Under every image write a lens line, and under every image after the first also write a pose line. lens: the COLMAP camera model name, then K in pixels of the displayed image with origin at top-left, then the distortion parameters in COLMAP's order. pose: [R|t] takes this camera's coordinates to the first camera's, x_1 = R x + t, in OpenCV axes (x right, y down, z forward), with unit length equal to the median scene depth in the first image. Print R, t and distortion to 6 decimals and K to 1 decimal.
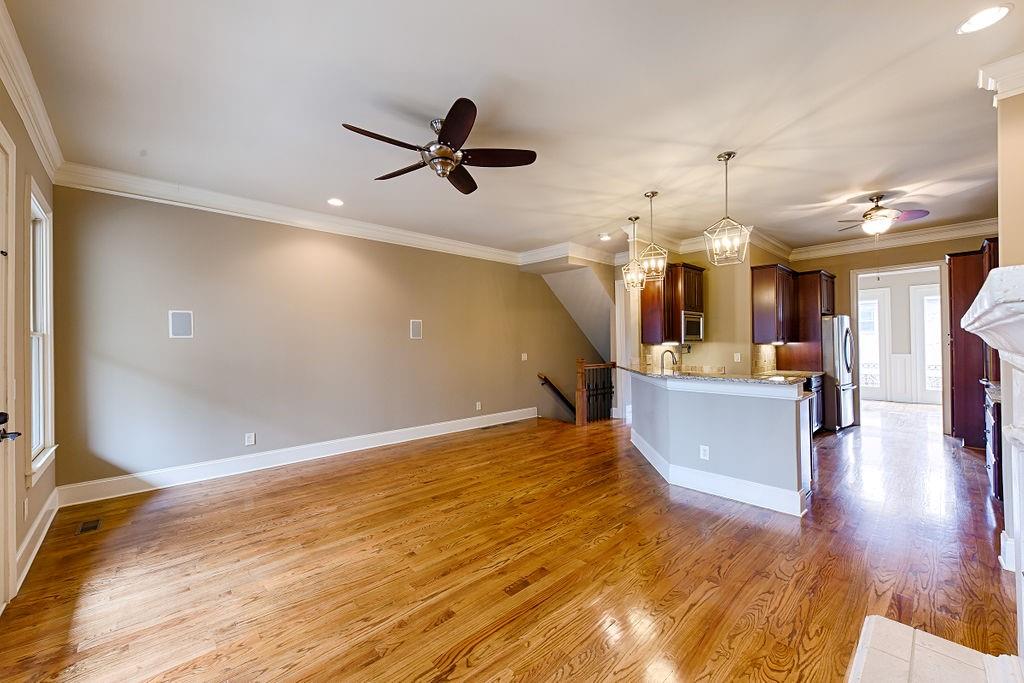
lens RADIAL K [[401.8, 0, 509.5], [0, 401.8, 339.9], [0, 0, 1]] dist [0.009028, -0.003627]
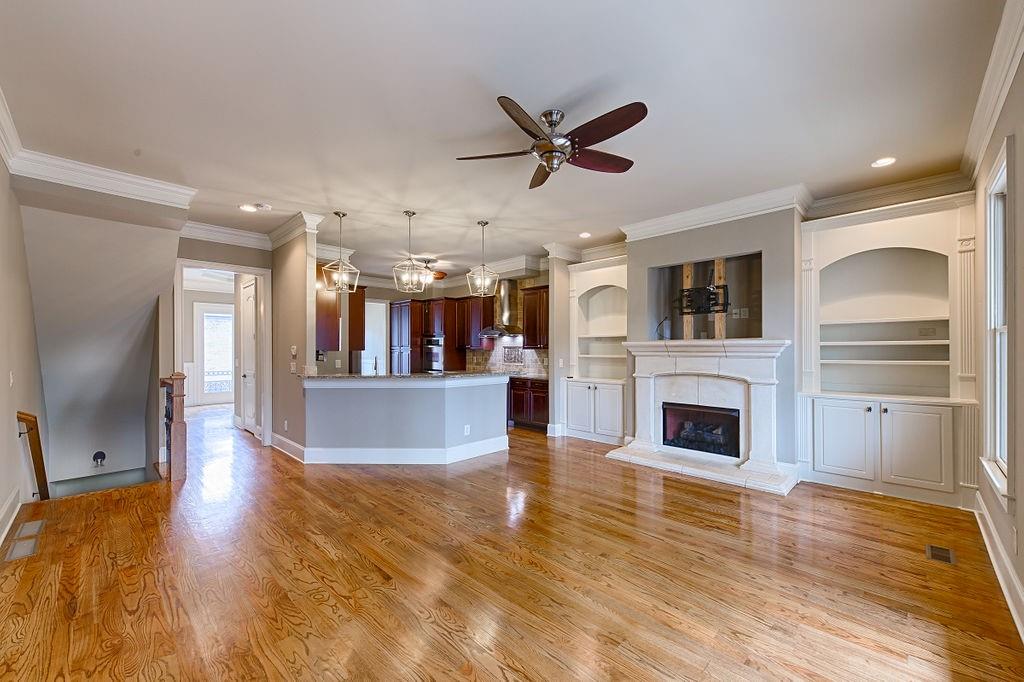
lens RADIAL K [[401.8, 0, 516.2], [0, 401.8, 347.9], [0, 0, 1]] dist [0.009028, -0.003627]
pose [[-0.056396, 0.014603, 0.998302, -0.712293], [-0.008964, 0.999845, -0.015132, 0.016512], [-0.998368, -0.009802, -0.056256, 0.732209]]
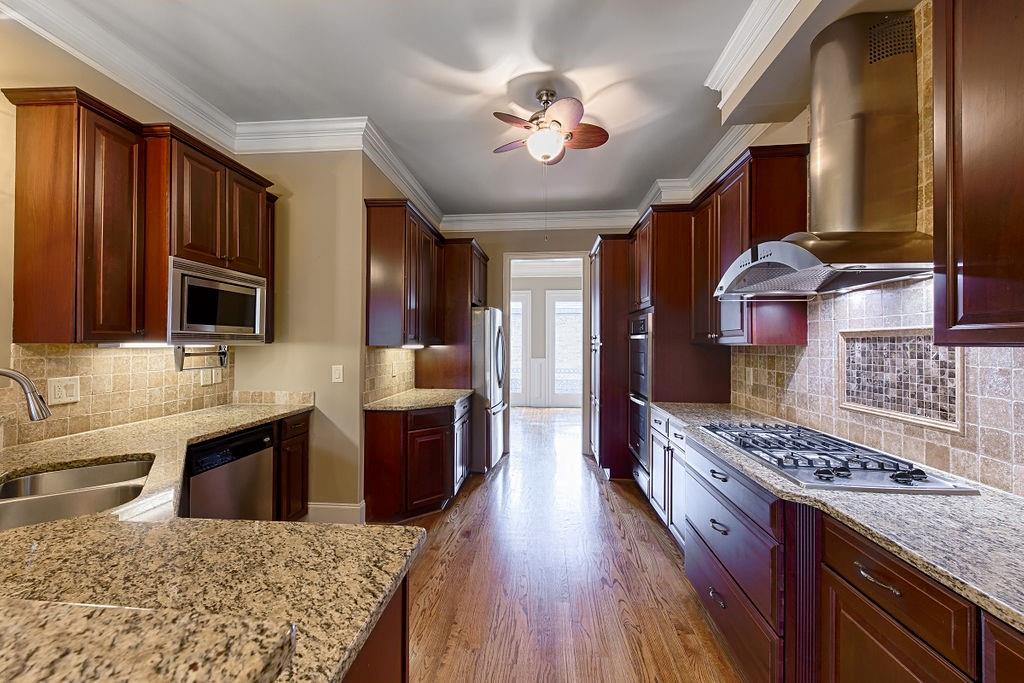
lens RADIAL K [[401.8, 0, 509.5], [0, 401.8, 342.0], [0, 0, 1]] dist [0.009028, -0.003627]
pose [[0.741516, 0.017363, 0.670711, 0.491673], [-0.020104, 0.999791, -0.003656, 0.001624], [-0.670634, -0.010773, 0.741710, 0.607413]]
